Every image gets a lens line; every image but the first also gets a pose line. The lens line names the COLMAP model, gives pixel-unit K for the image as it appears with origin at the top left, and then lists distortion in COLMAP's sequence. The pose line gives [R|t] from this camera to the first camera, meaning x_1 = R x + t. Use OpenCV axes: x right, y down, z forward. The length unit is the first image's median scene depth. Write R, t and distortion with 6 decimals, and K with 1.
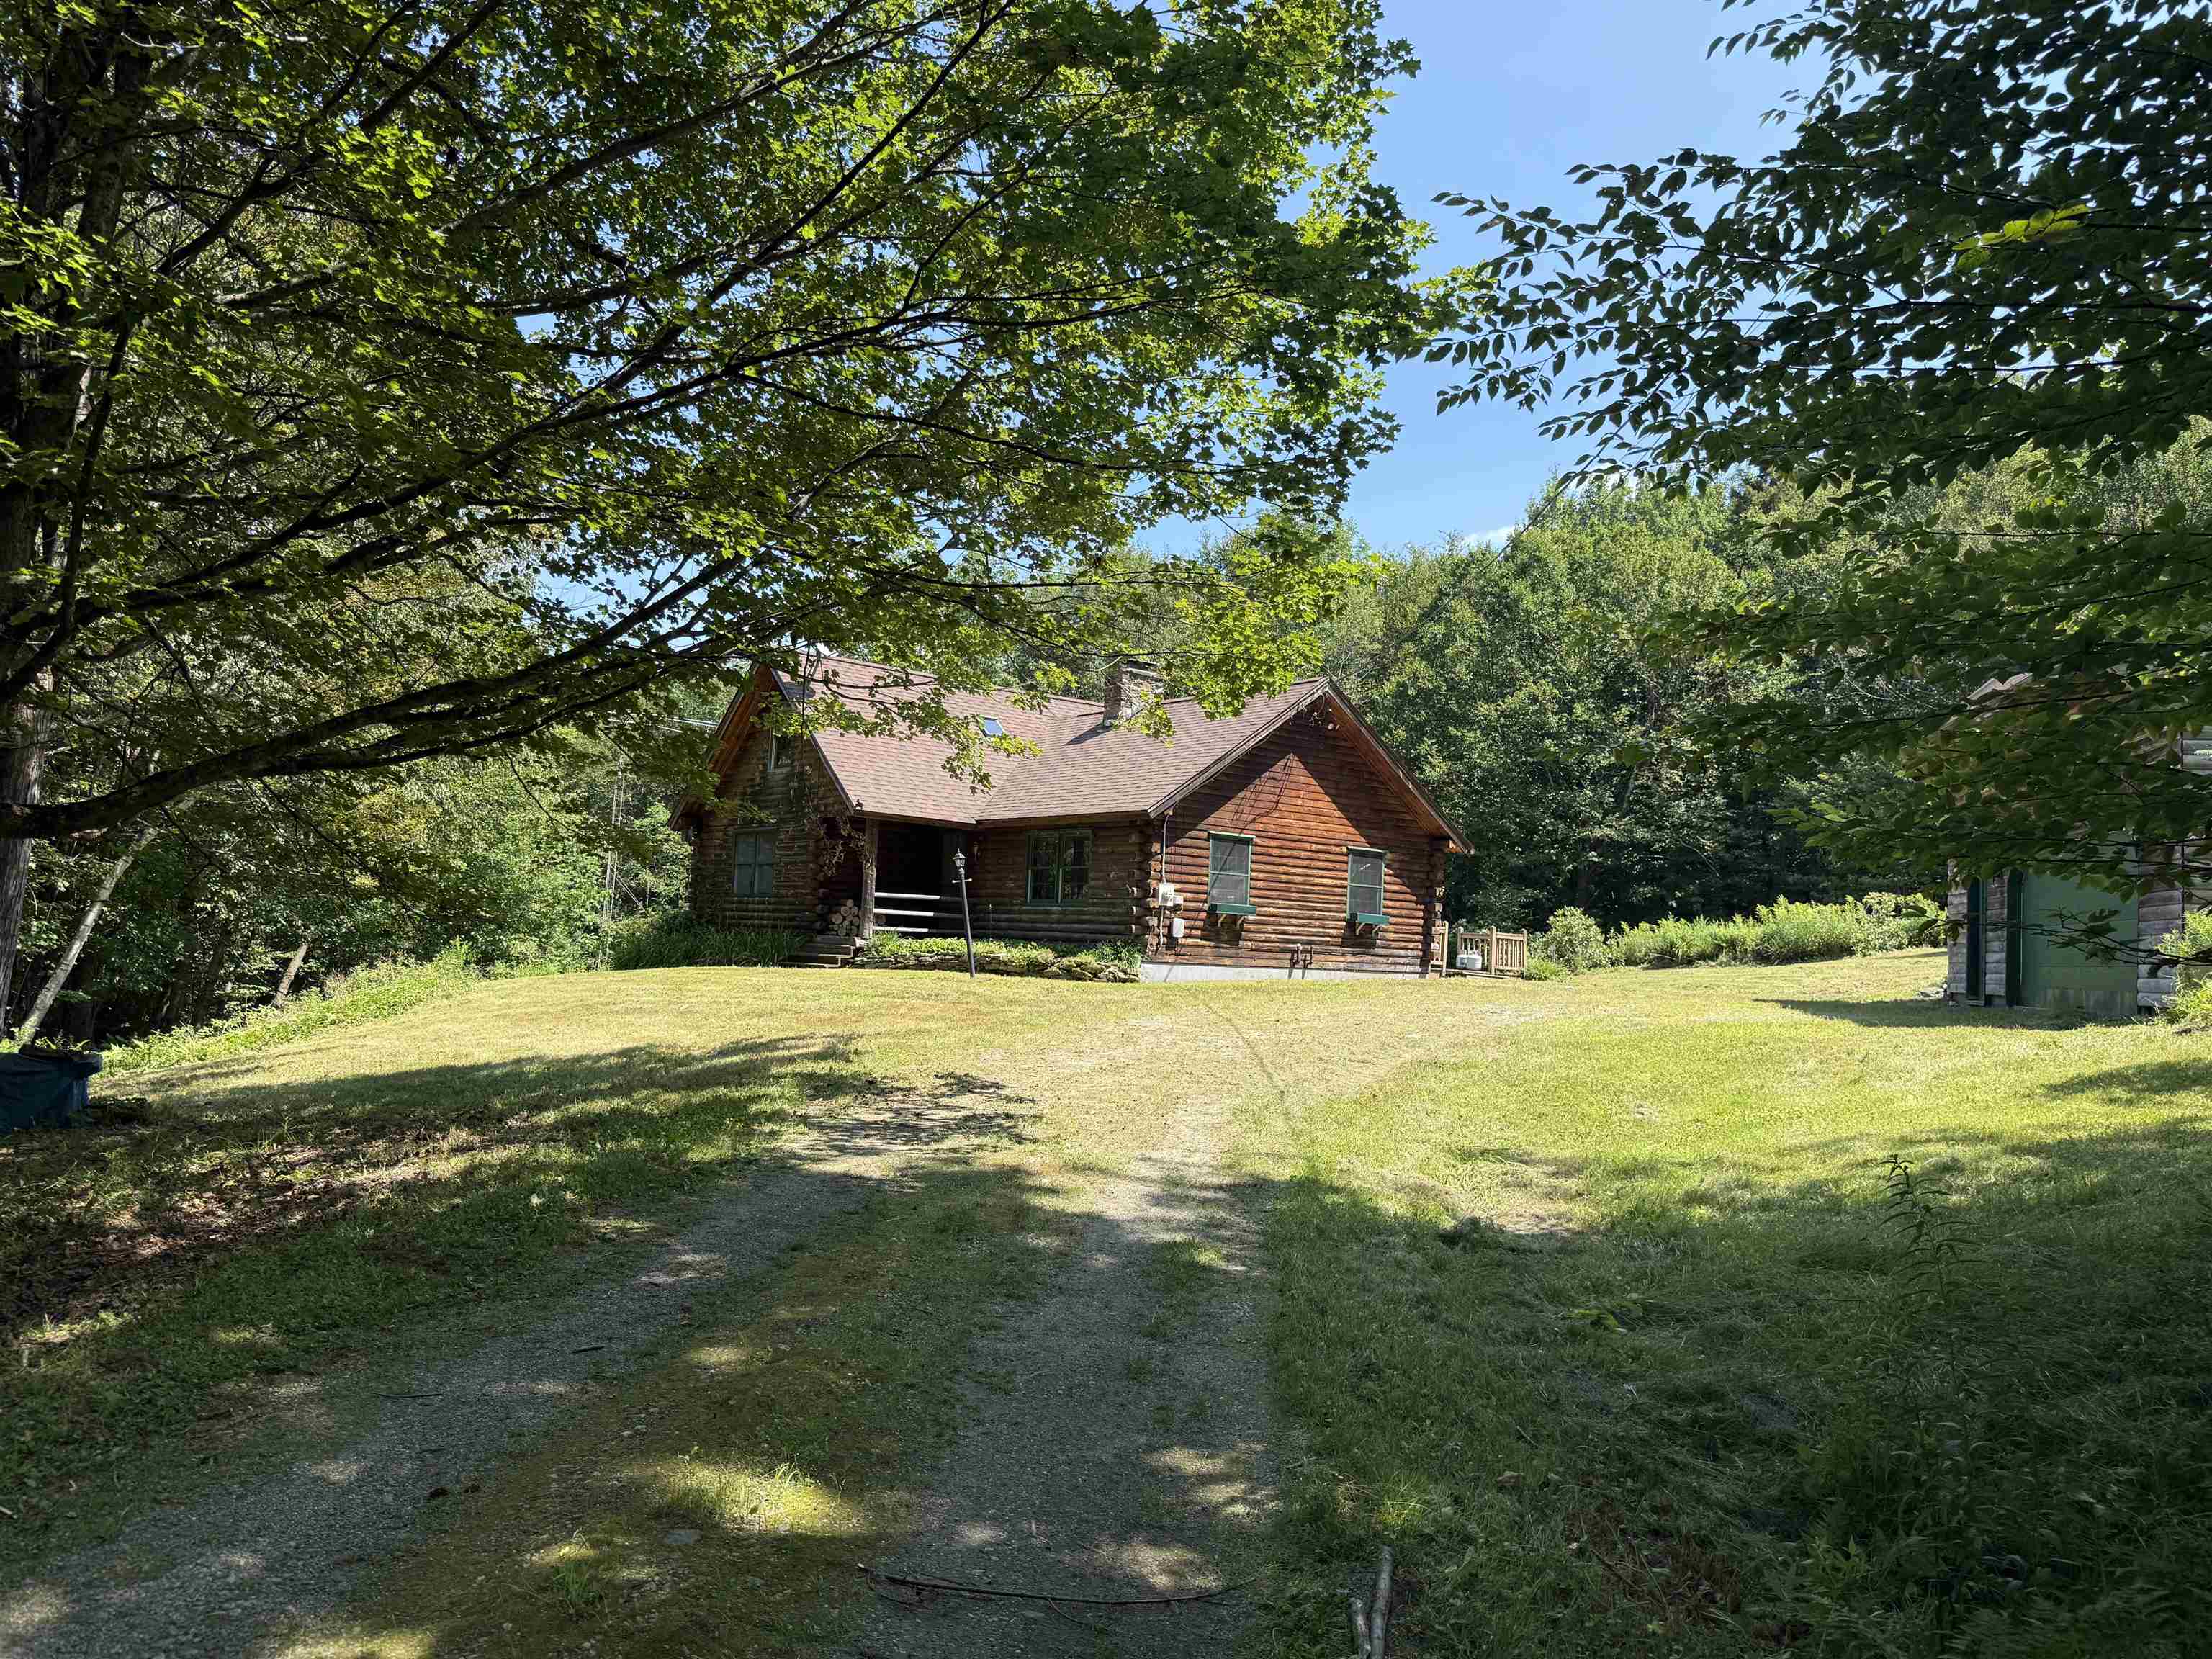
lens RADIAL K [[1556.9, 0, 1106.8], [0, 1556.9, 826.2], [0, 0, 1]] dist [0.071343, -0.095586]
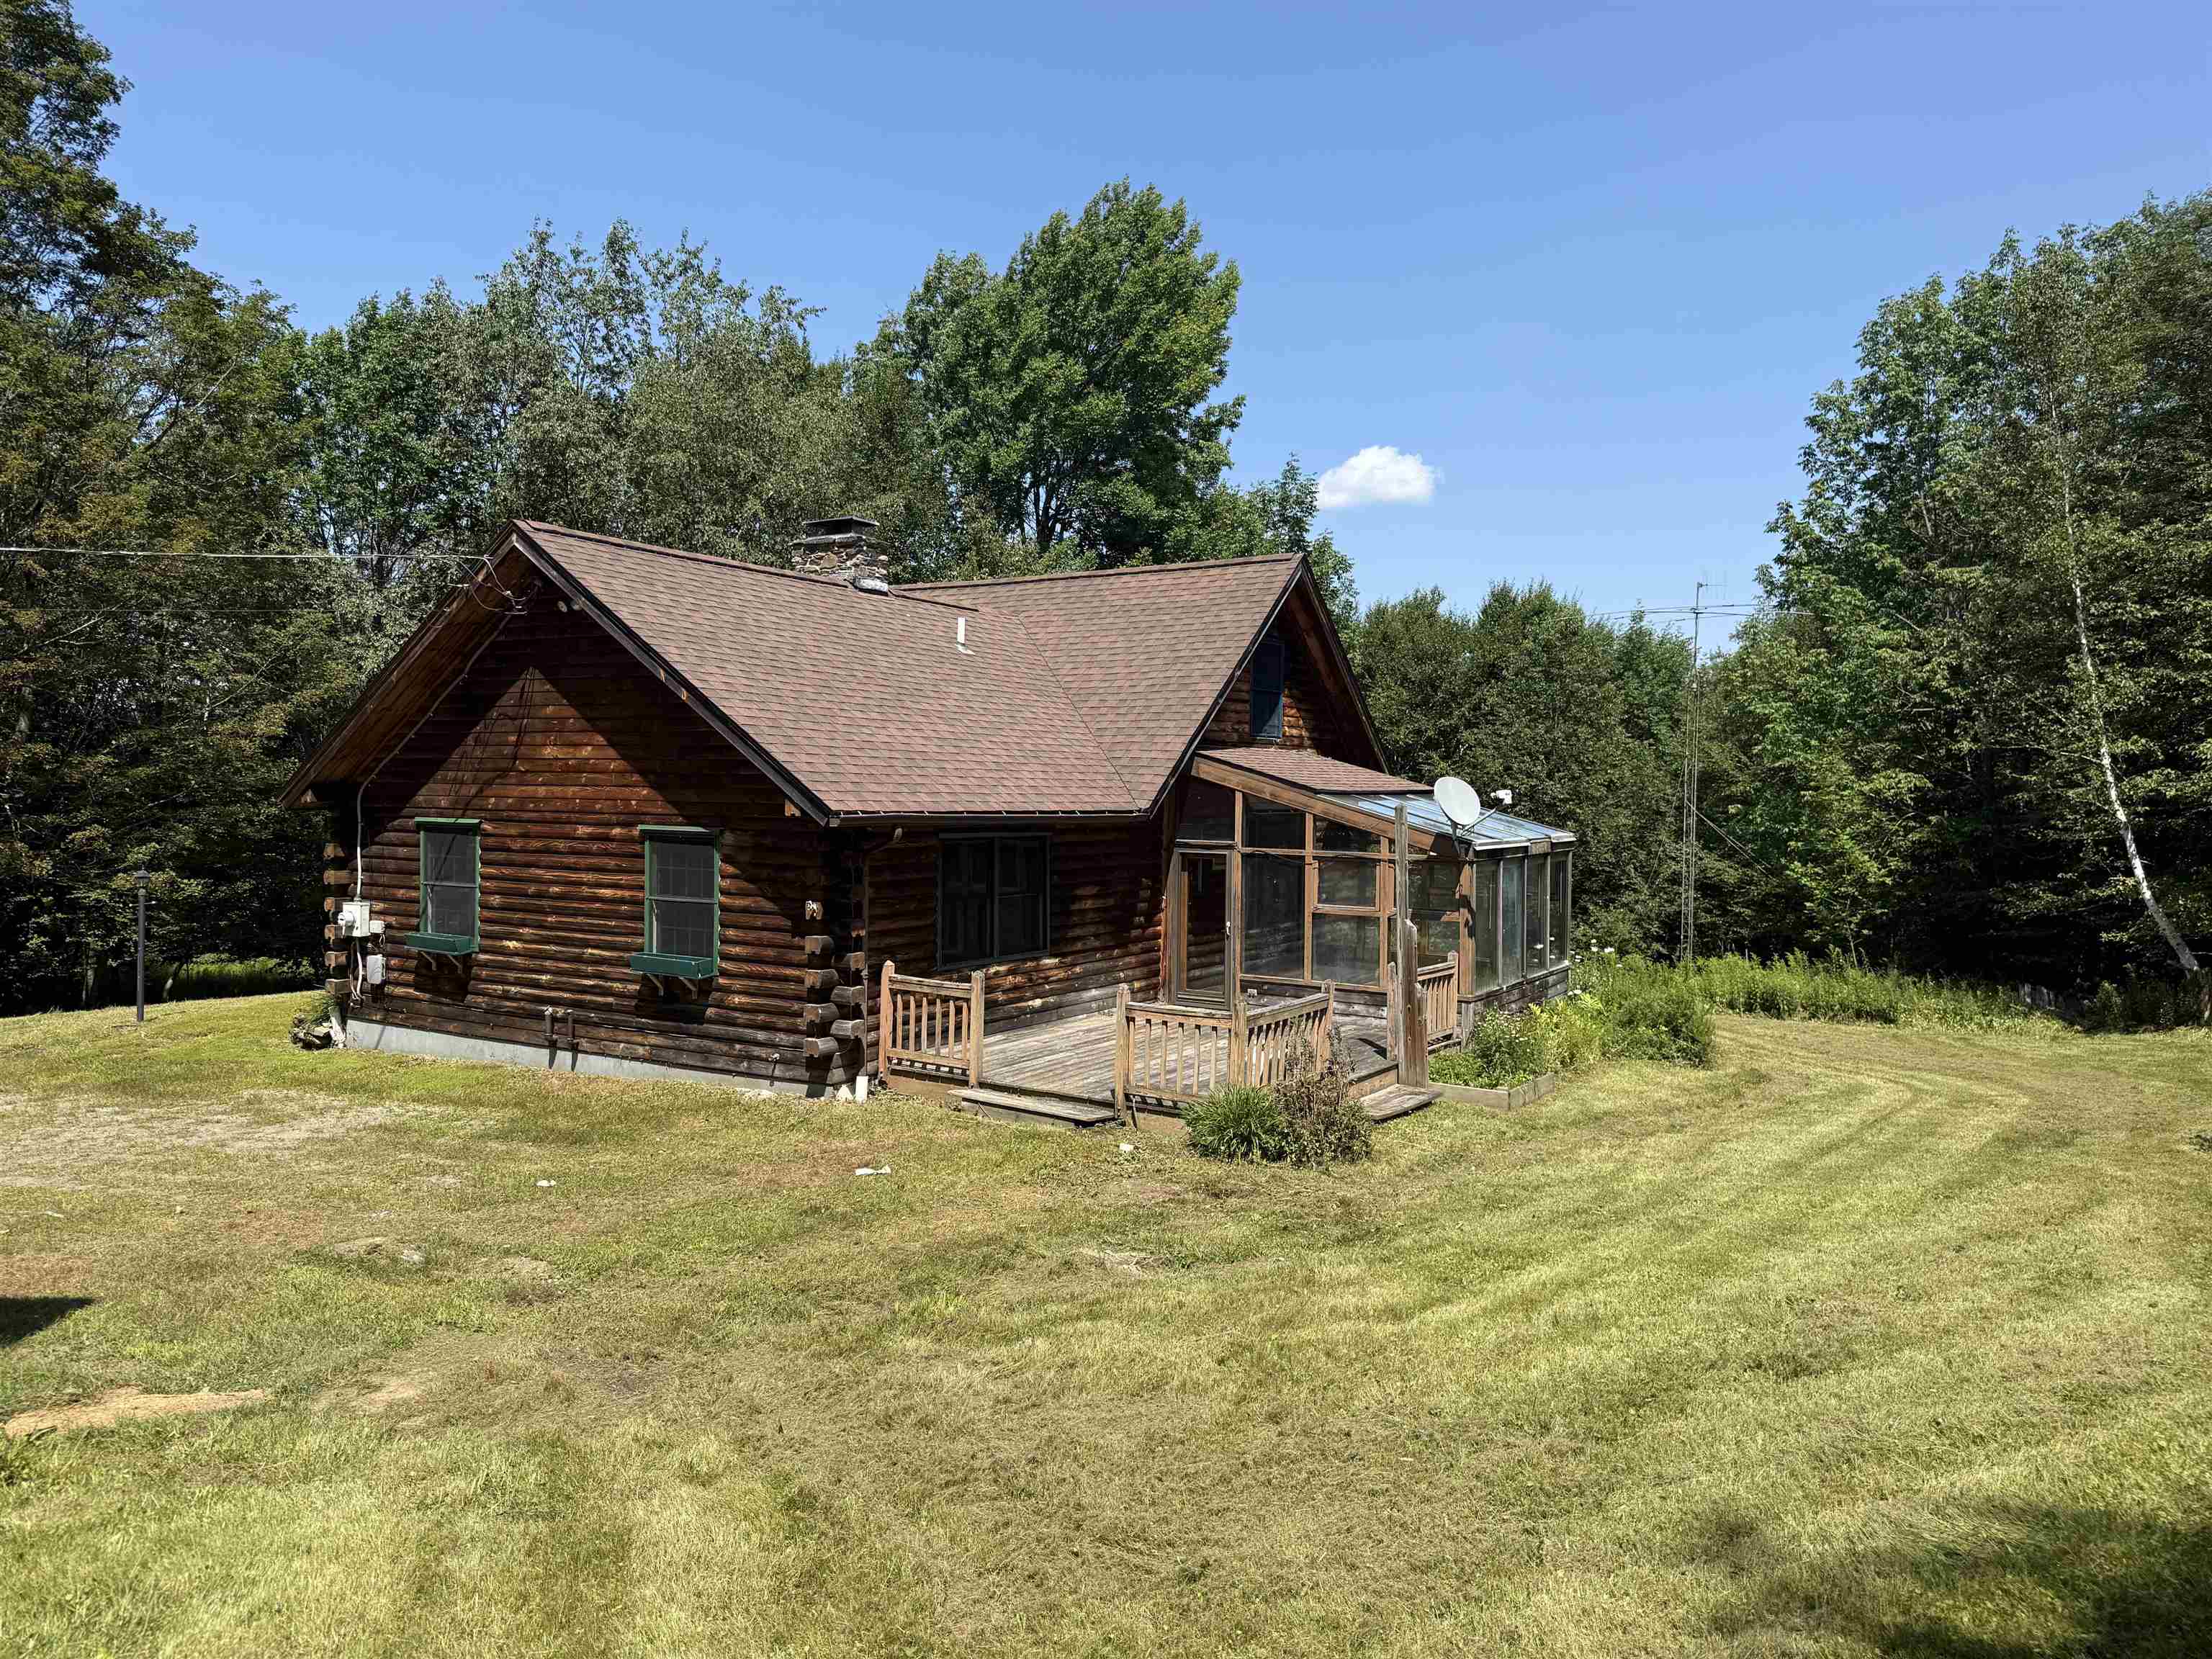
lens RADIAL K [[1556.9, 0, 1105.8], [0, 1556.9, 816.2], [0, 0, 1]] dist [0.071343, -0.095586]
pose [[0.338296, -0.027715, -0.940631, 0.617130], [0.074000, 0.997254, -0.002769, 0.020306], [0.938126, -0.068670, 0.339418, 0.852696]]
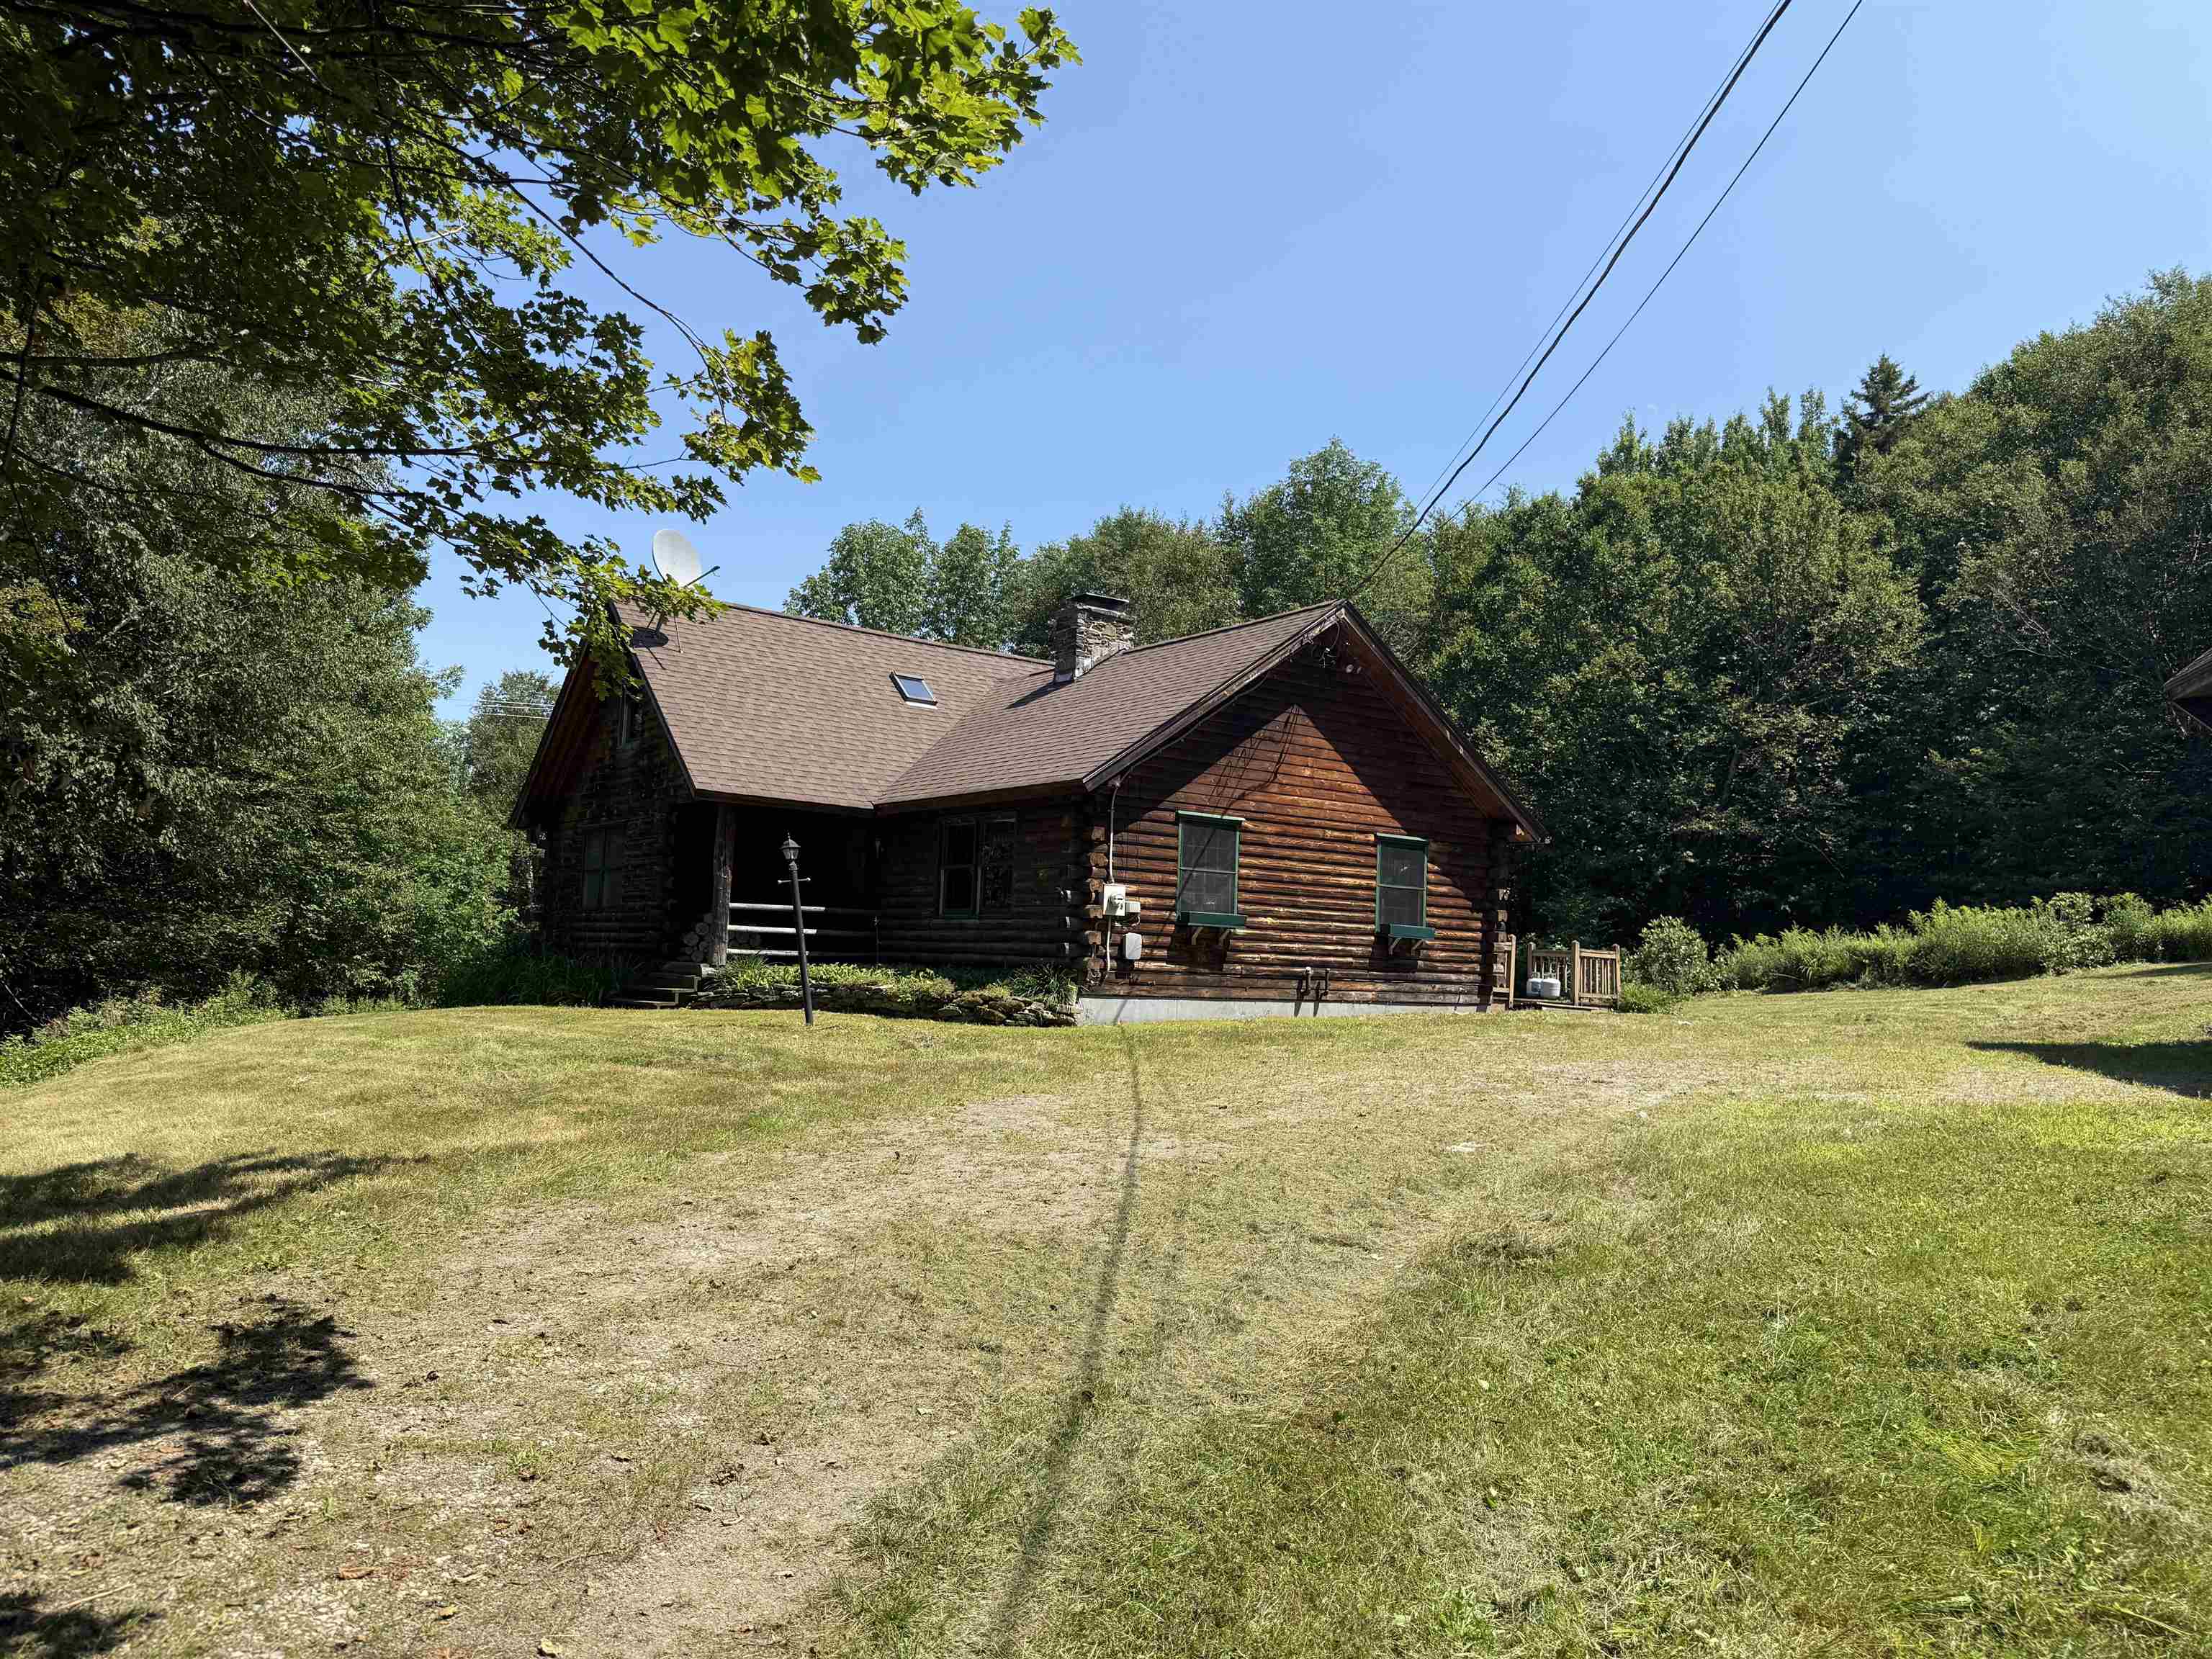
lens RADIAL K [[1556.9, 0, 1108.3], [0, 1556.9, 828.2], [0, 0, 1]] dist [0.071343, -0.095586]
pose [[0.999271, -0.012539, -0.036073, 0.048493], [0.012140, 0.999863, -0.011237, 0.015253], [0.036208, 0.010791, 0.999286, 0.230881]]
